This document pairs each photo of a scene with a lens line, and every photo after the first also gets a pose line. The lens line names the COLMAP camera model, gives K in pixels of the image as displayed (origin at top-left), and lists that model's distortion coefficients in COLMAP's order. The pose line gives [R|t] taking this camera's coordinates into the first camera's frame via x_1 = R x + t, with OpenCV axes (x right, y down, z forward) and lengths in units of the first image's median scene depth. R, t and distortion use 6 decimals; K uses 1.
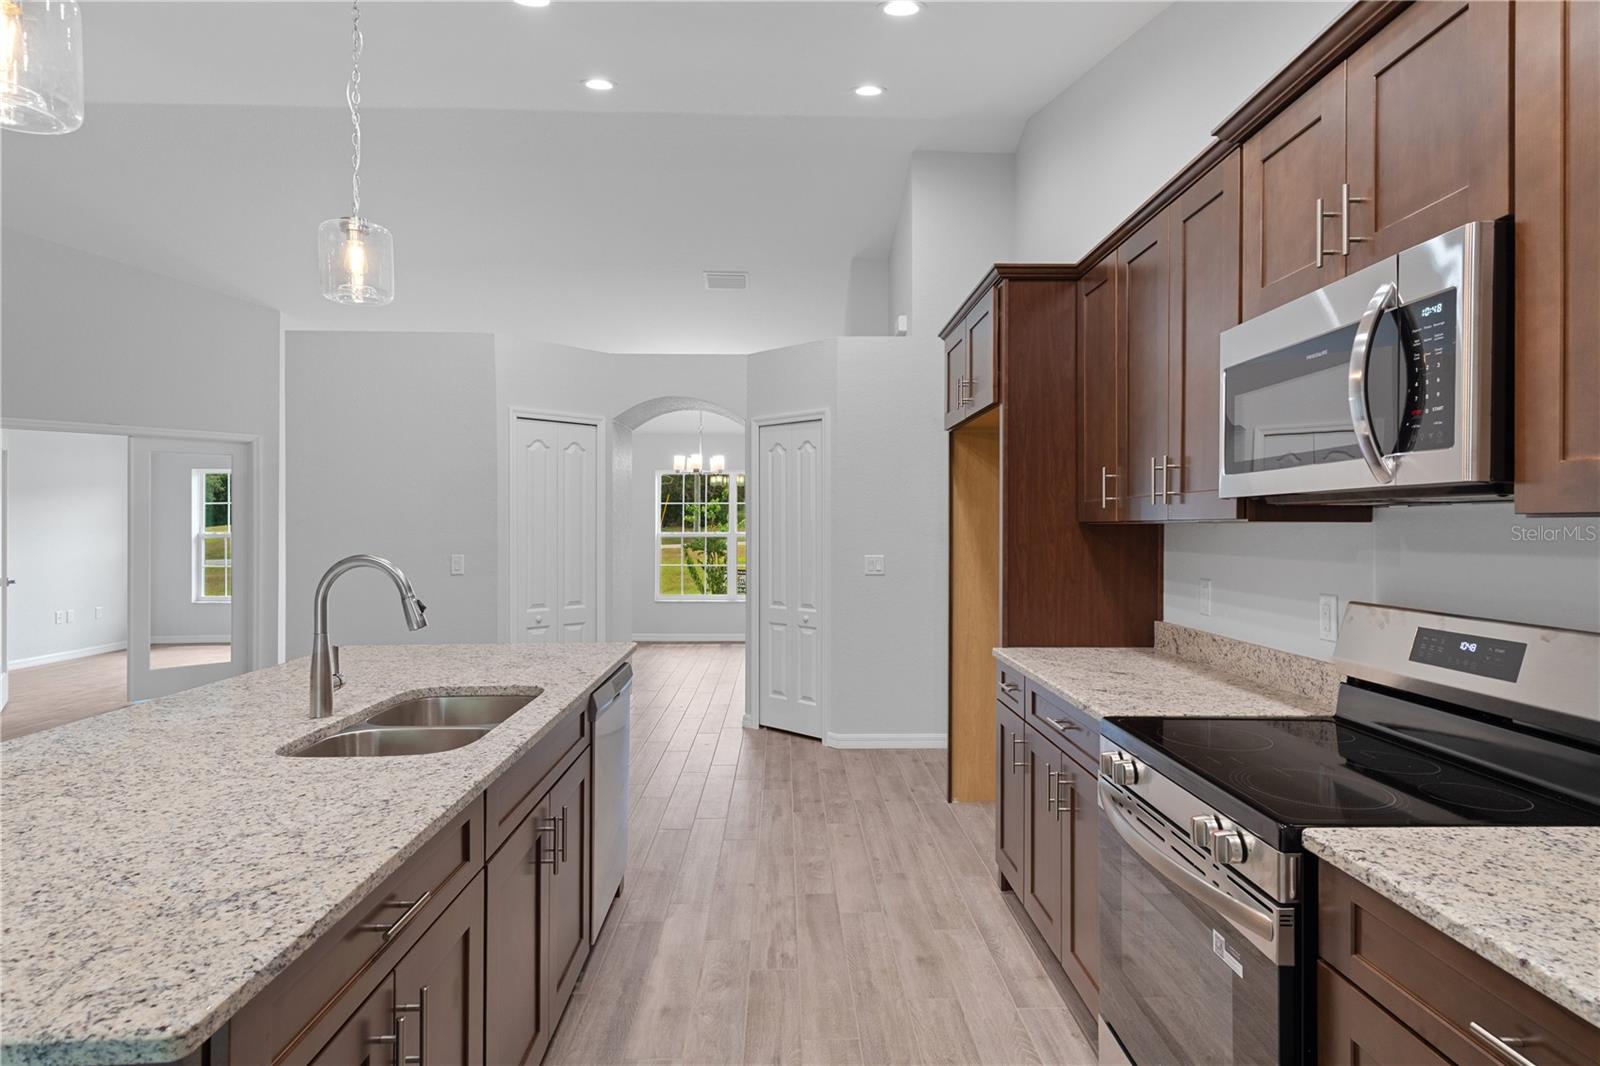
lens RADIAL K [[854.6, 0, 799.4], [0, 854.6, 524.6], [0, 0, 1]] dist [0.007263, 0.000658]
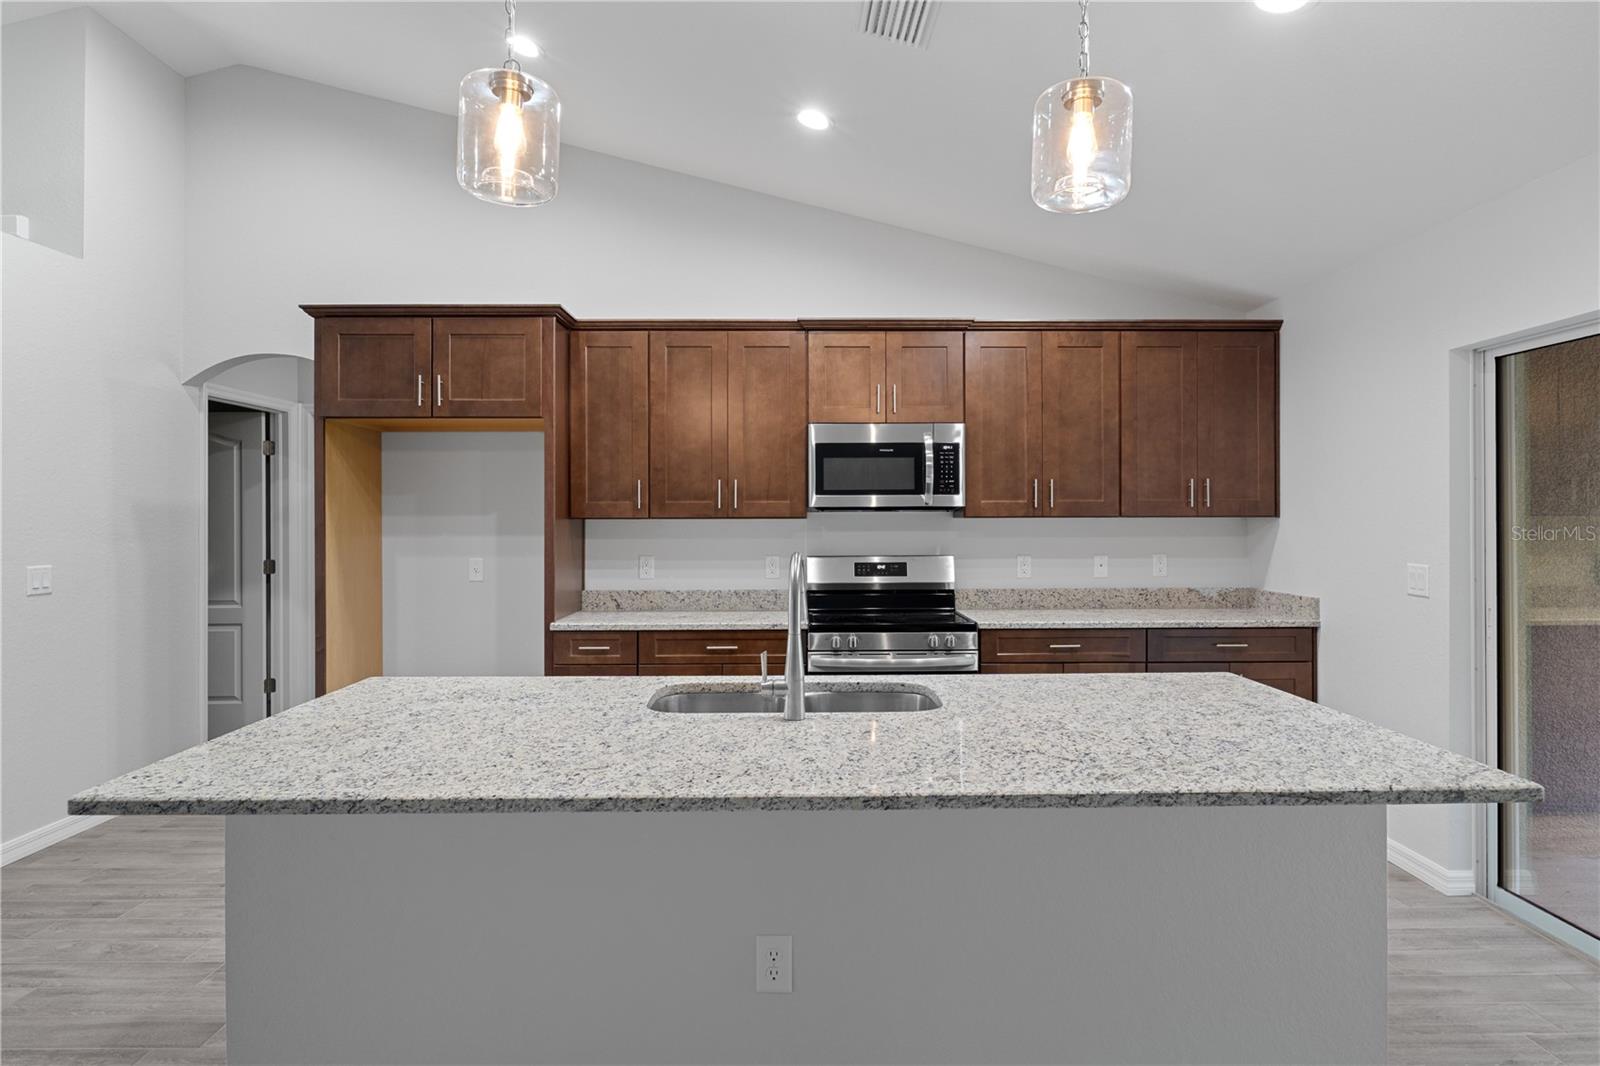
lens RADIAL K [[893.7, 0, 809.6], [0, 893.7, 512.7], [0, 0, 1]] dist [0.000444, -0.000408]
pose [[0.010598, 0.007425, 0.999916, -0.656554], [0.000365, 0.999972, -0.007429, -0.000514], [-0.999944, 0.000444, 0.010595, 0.403892]]
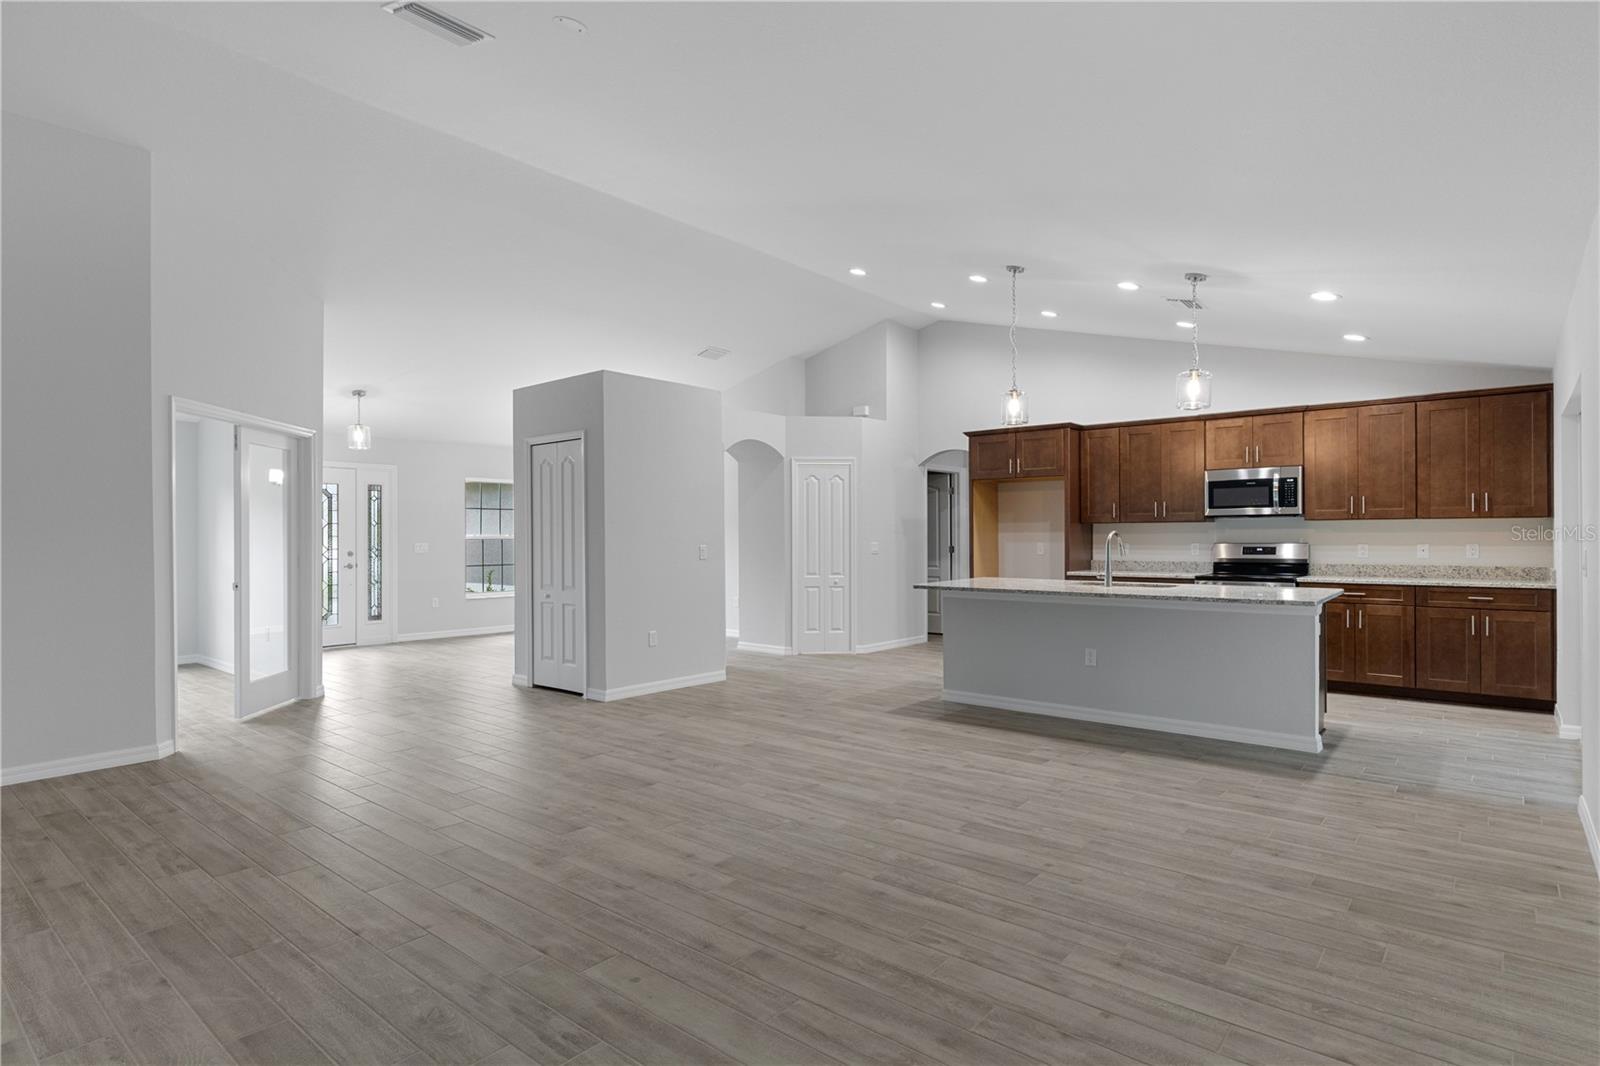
lens RADIAL K [[854.6, 0, 796.9], [0, 854.6, 540.4], [0, 0, 1]] dist [0.007263, 0.000658]
pose [[0.666757, -0.007949, 0.745232, -1.424415], [0.003091, 0.999964, 0.007900, 0.017815], [-0.745268, -0.002964, 0.666758, -0.062786]]
